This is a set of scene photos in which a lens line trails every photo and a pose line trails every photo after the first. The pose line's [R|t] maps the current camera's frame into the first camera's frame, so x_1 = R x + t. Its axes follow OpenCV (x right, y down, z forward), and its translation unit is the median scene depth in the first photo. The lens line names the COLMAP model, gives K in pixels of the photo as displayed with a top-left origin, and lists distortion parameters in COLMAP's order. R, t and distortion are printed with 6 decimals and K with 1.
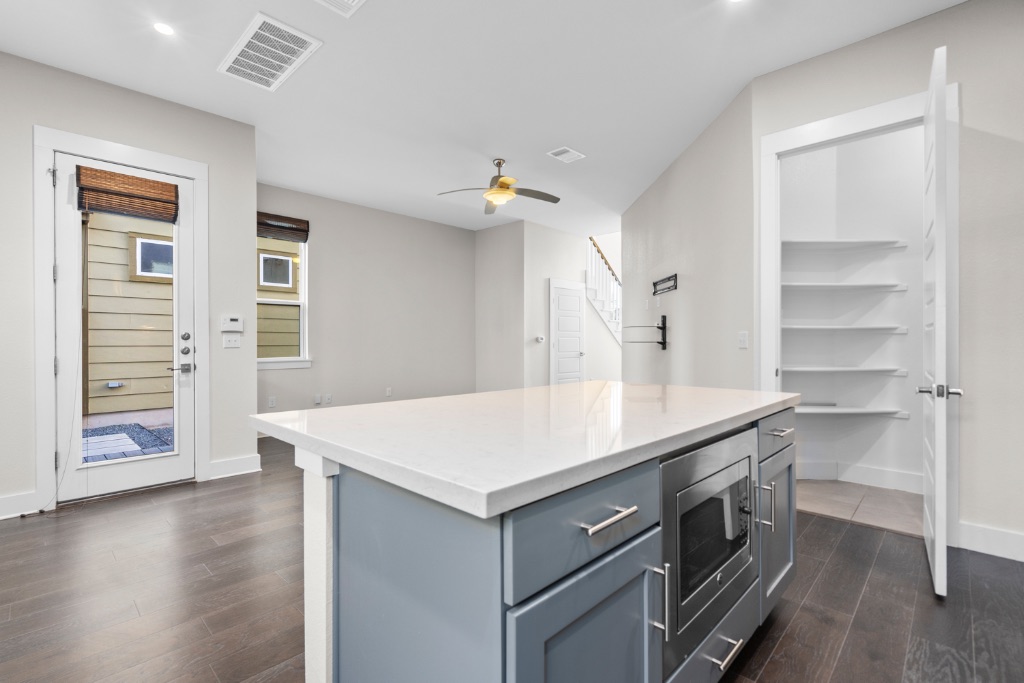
lens RADIAL K [[468.7, 0, 510.3], [0, 468.7, 352.6], [0, 0, 1]] dist [-0.002013, 0.000320]
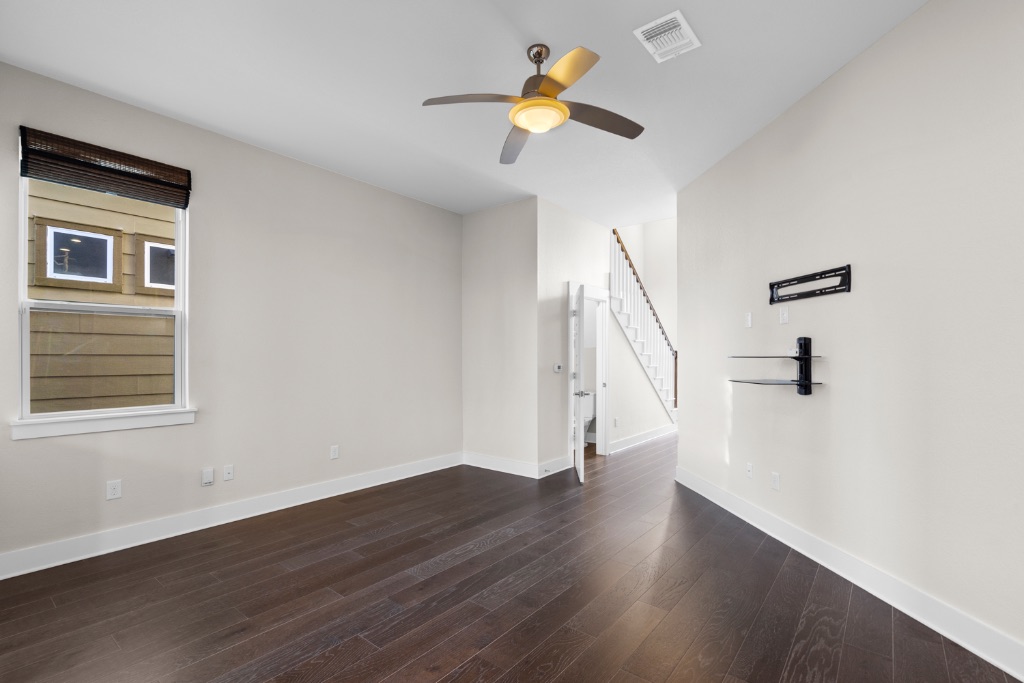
lens RADIAL K [[468.7, 0, 510.3], [0, 468.7, 352.6], [0, 0, 1]] dist [-0.002013, 0.000320]
pose [[0.996814, 0.000575, 0.079761, -0.083225], [0.001867, 0.999532, -0.030533, -0.039007], [-0.079742, 0.030585, 0.996346, 0.401394]]
